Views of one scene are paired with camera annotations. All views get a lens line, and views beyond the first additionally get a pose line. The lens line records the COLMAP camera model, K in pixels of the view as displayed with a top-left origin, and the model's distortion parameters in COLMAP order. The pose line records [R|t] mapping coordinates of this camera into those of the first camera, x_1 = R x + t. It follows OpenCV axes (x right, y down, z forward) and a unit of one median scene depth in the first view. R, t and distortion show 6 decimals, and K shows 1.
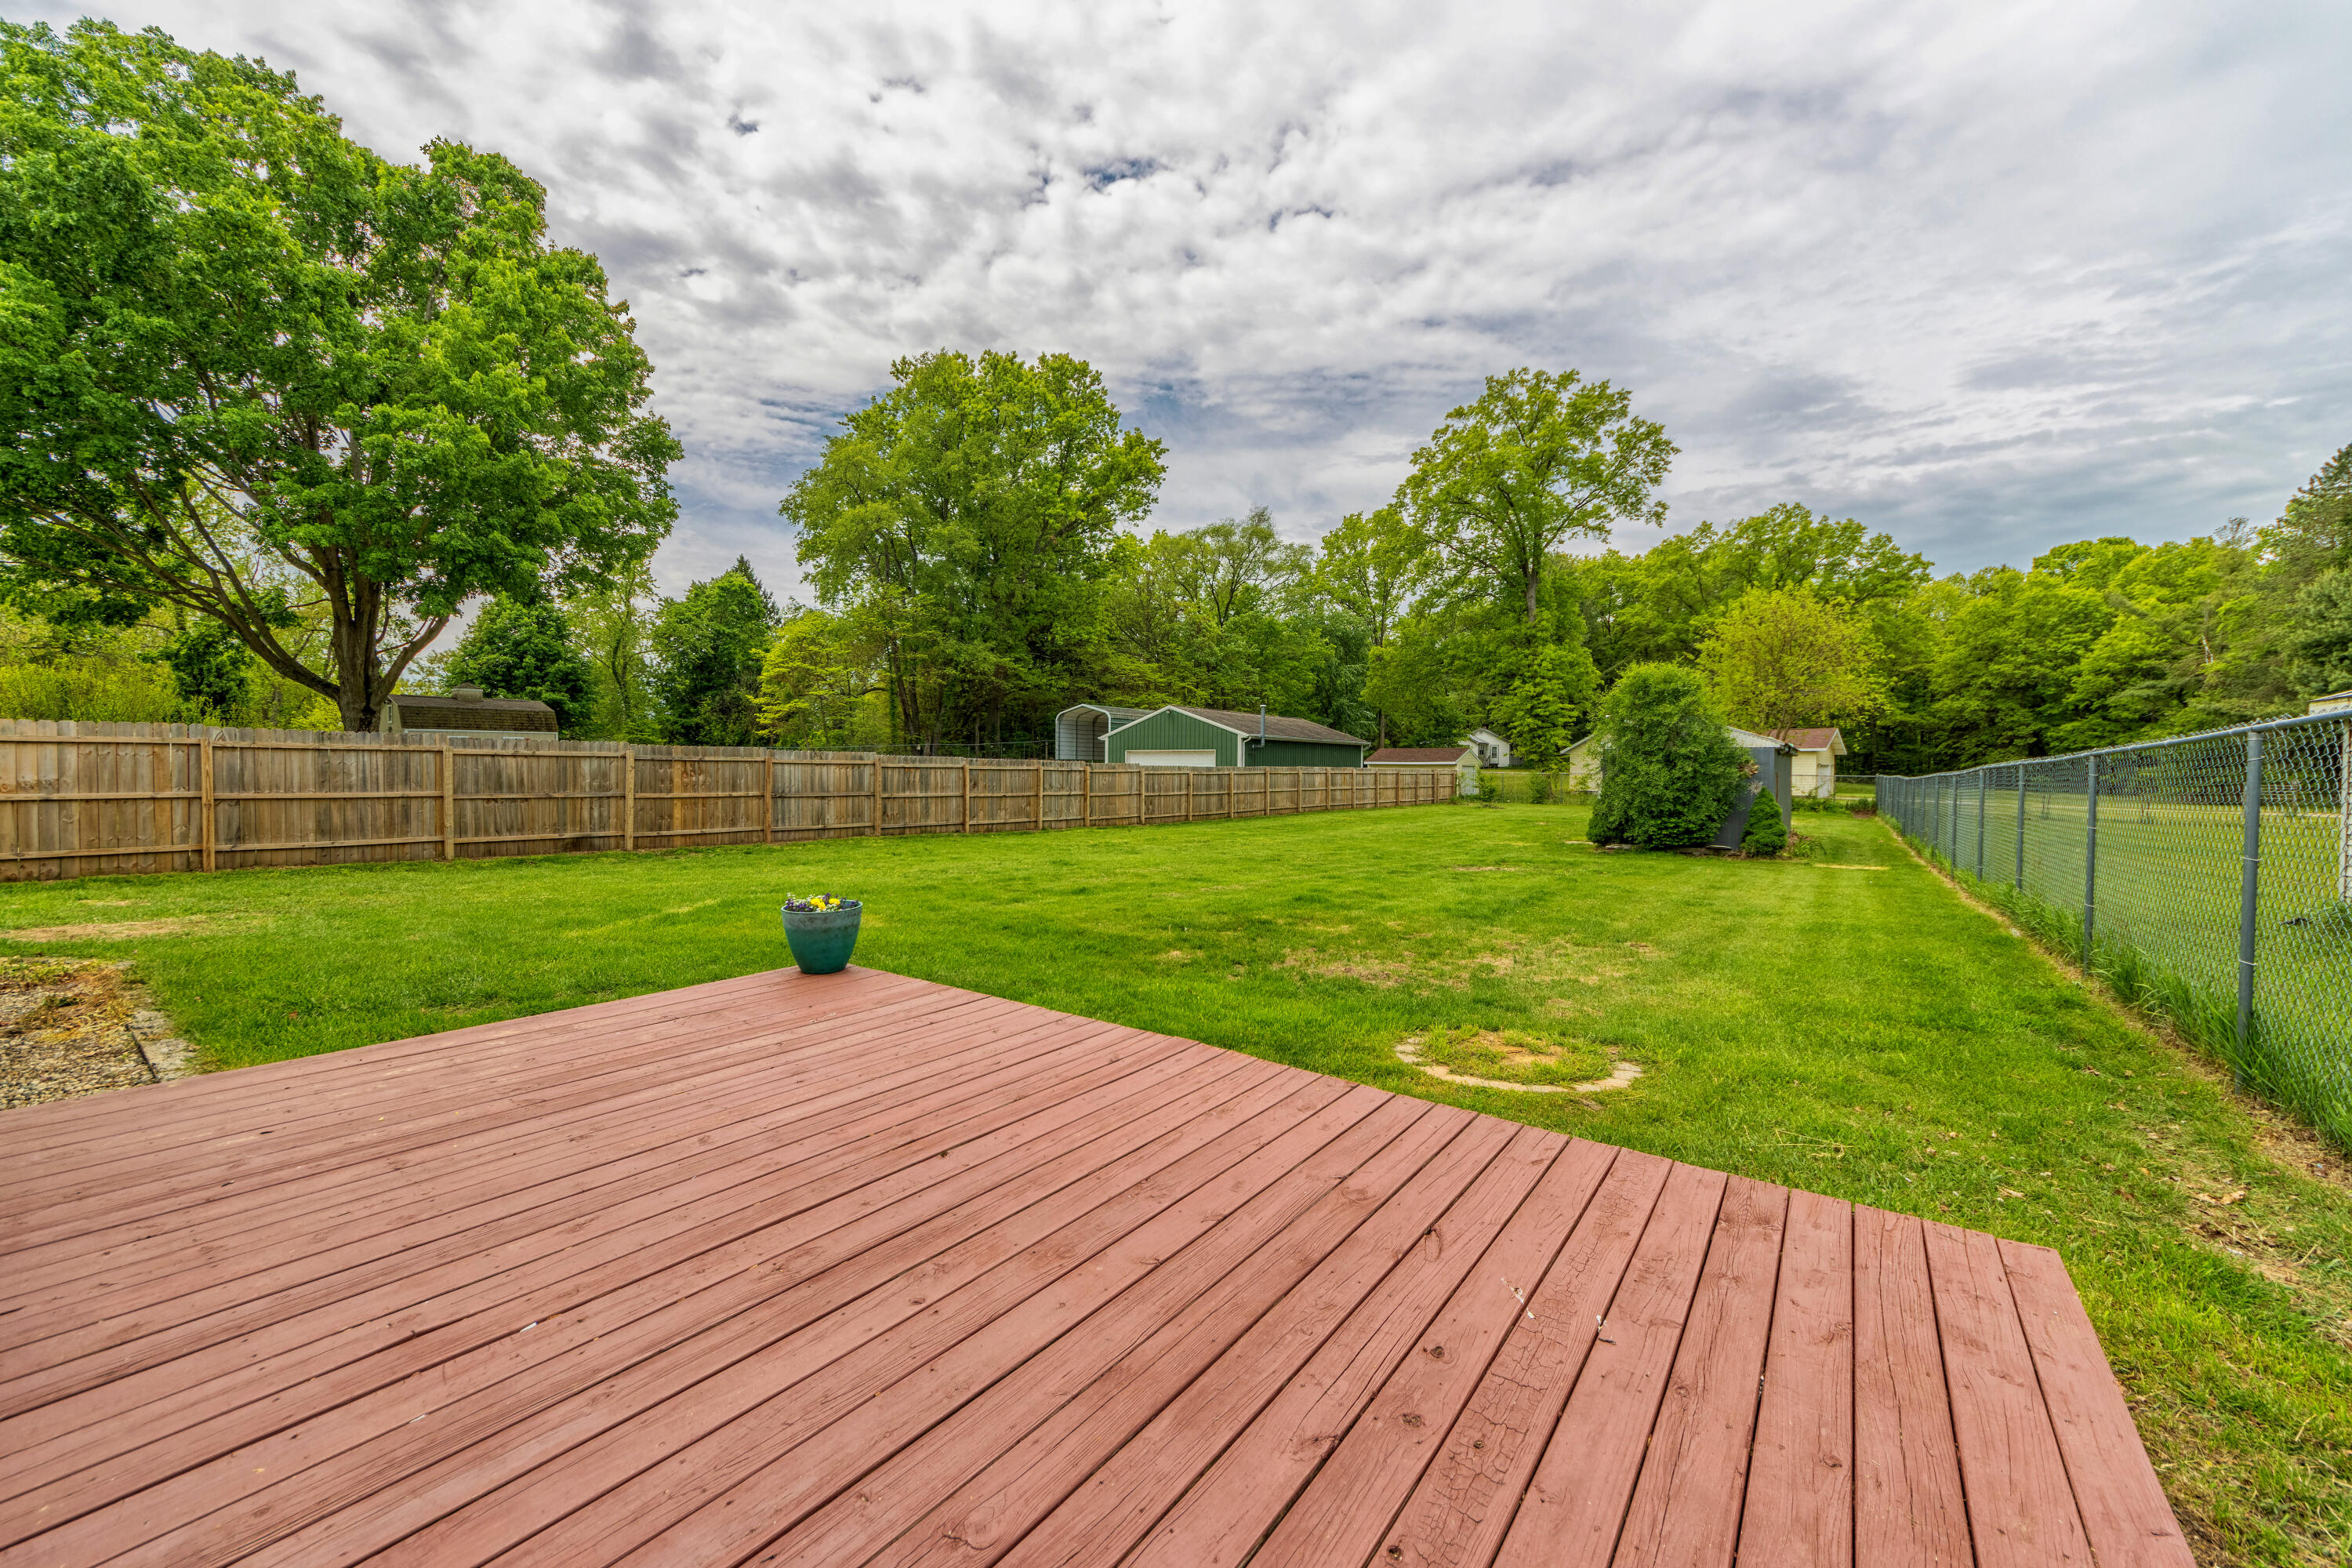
lens RADIAL K [[910.3, 0, 1170.3], [0, 910.3, 770.1], [0, 0, 1]] dist [0.002314, -0.000067]
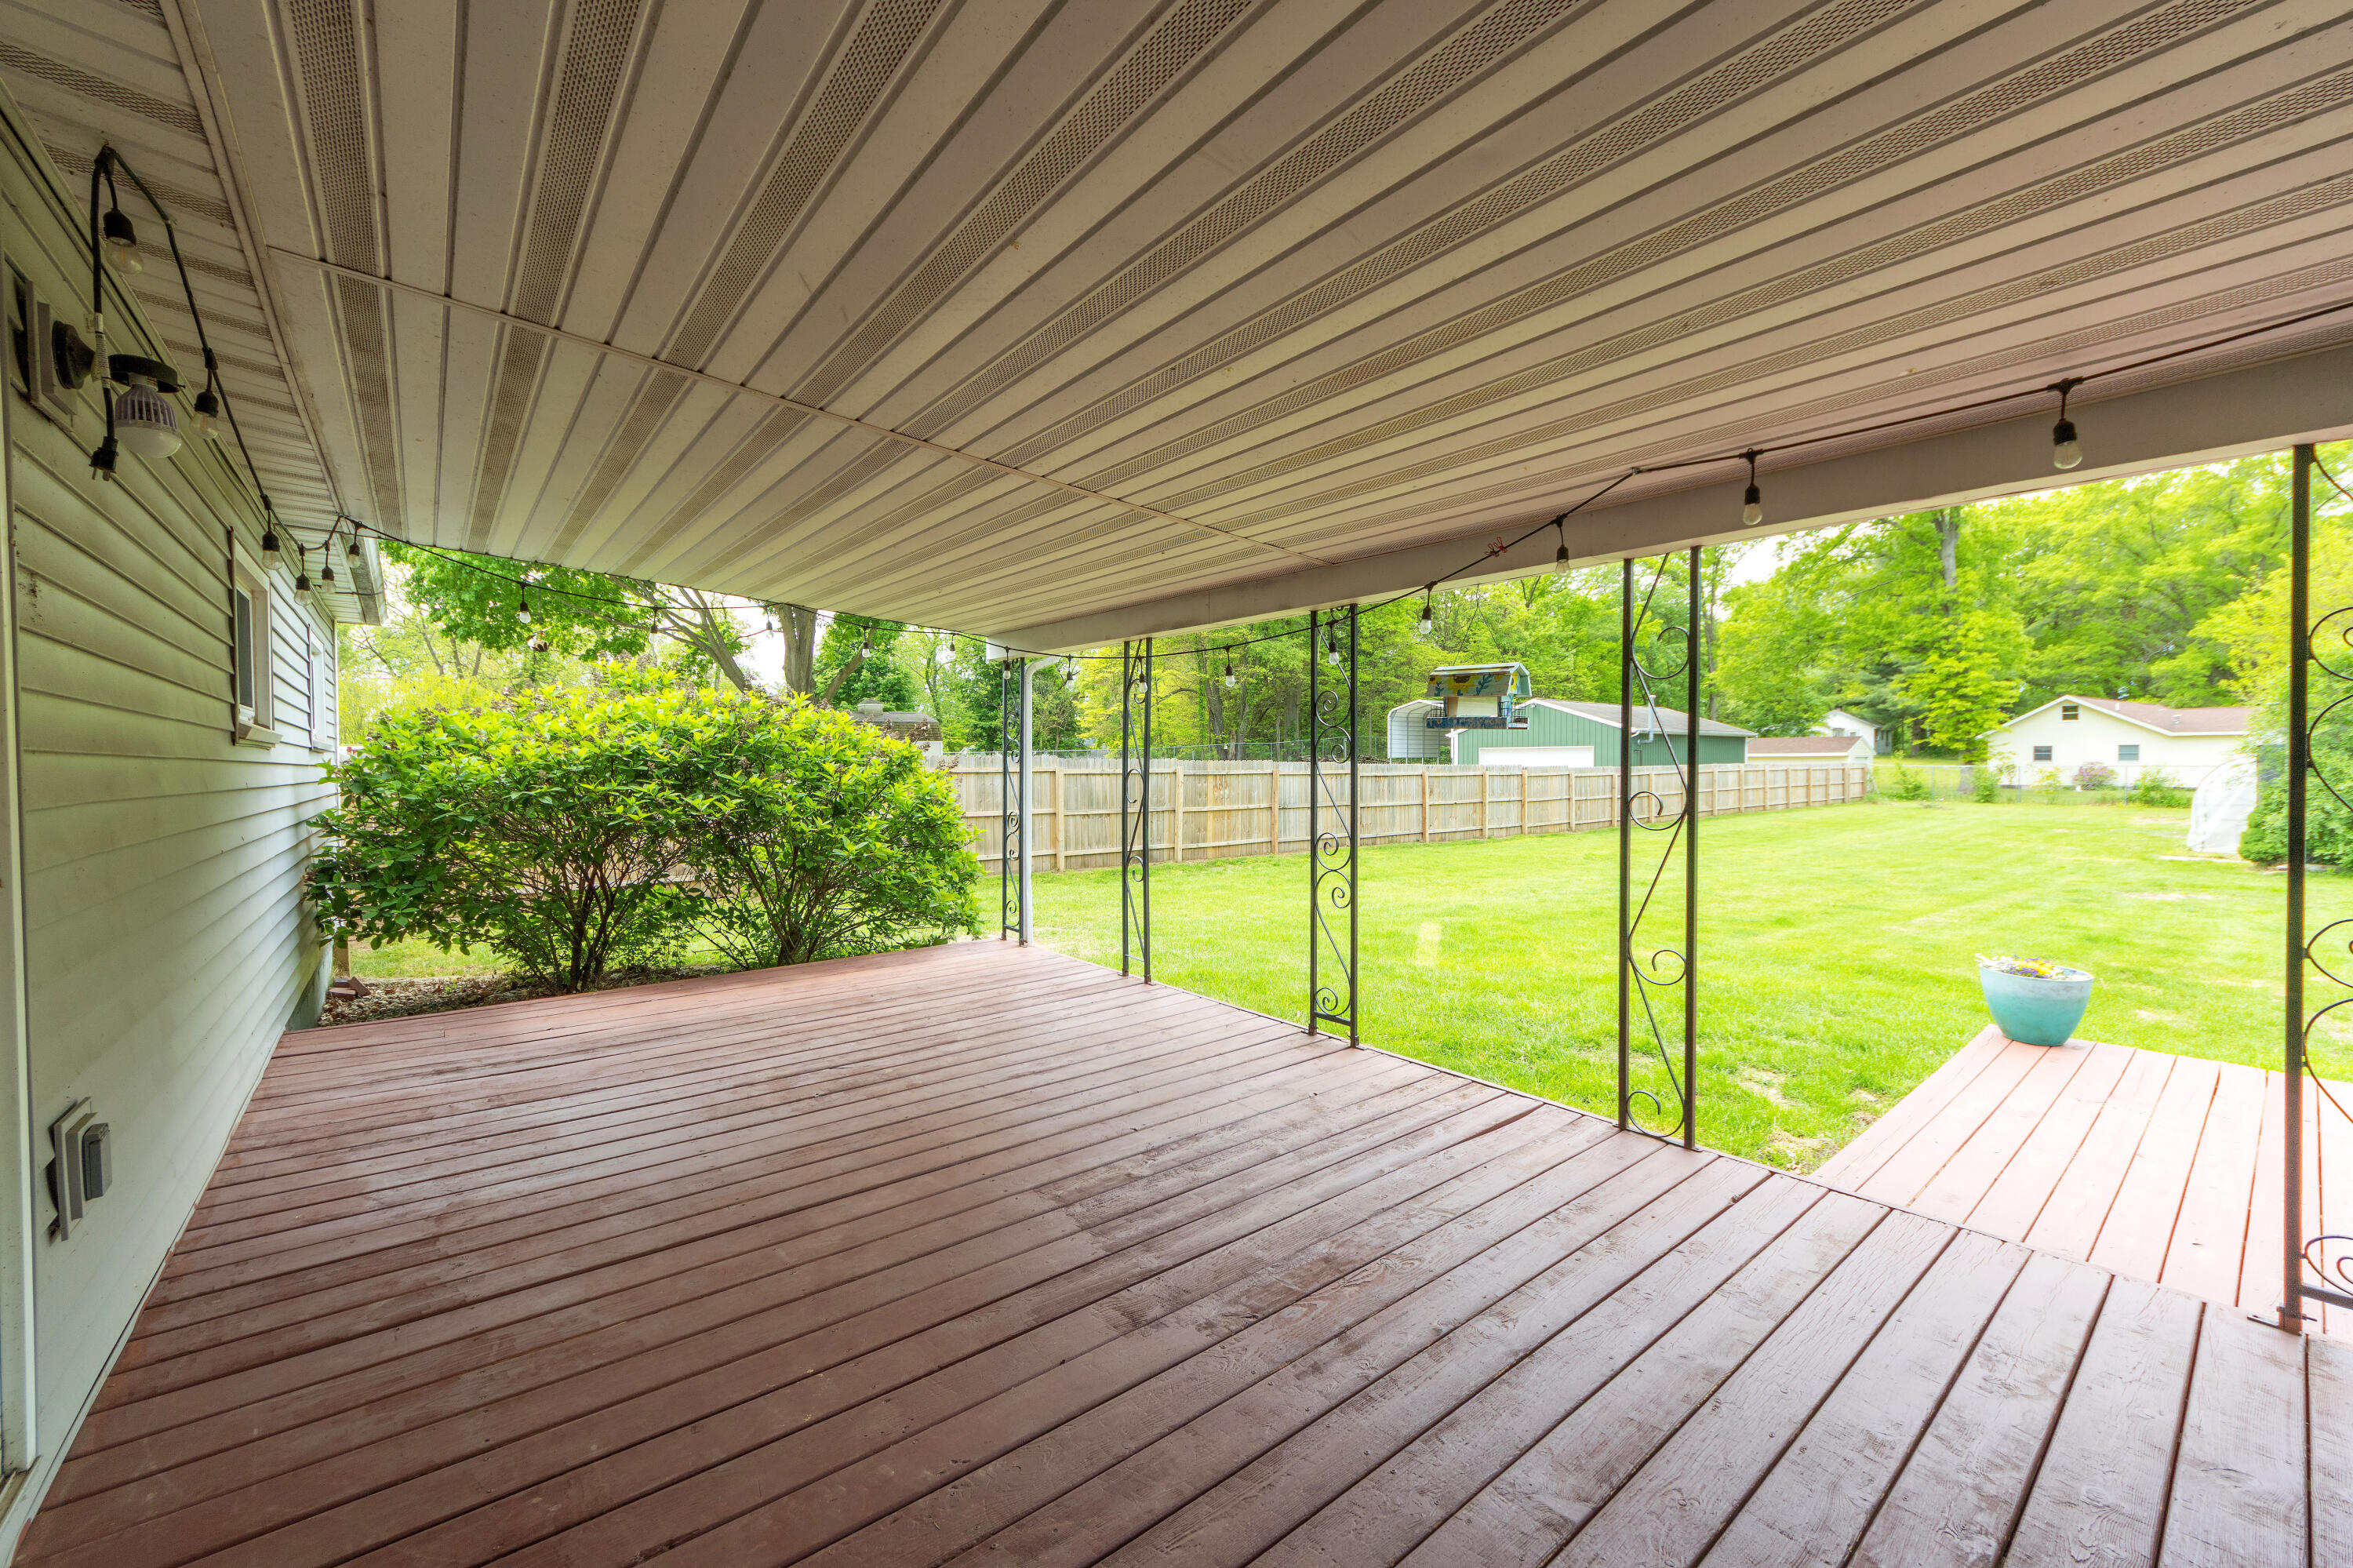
lens RADIAL K [[929.3, 0, 1165.4], [0, 929.3, 772.8], [0, 0, 1]] dist [-0.011463, -0.000119]
pose [[0.966876, -0.010696, -0.255022, -0.101069], [0.013282, 0.999876, 0.008424, -0.007109], [0.254900, -0.011532, 0.966899, -0.010886]]
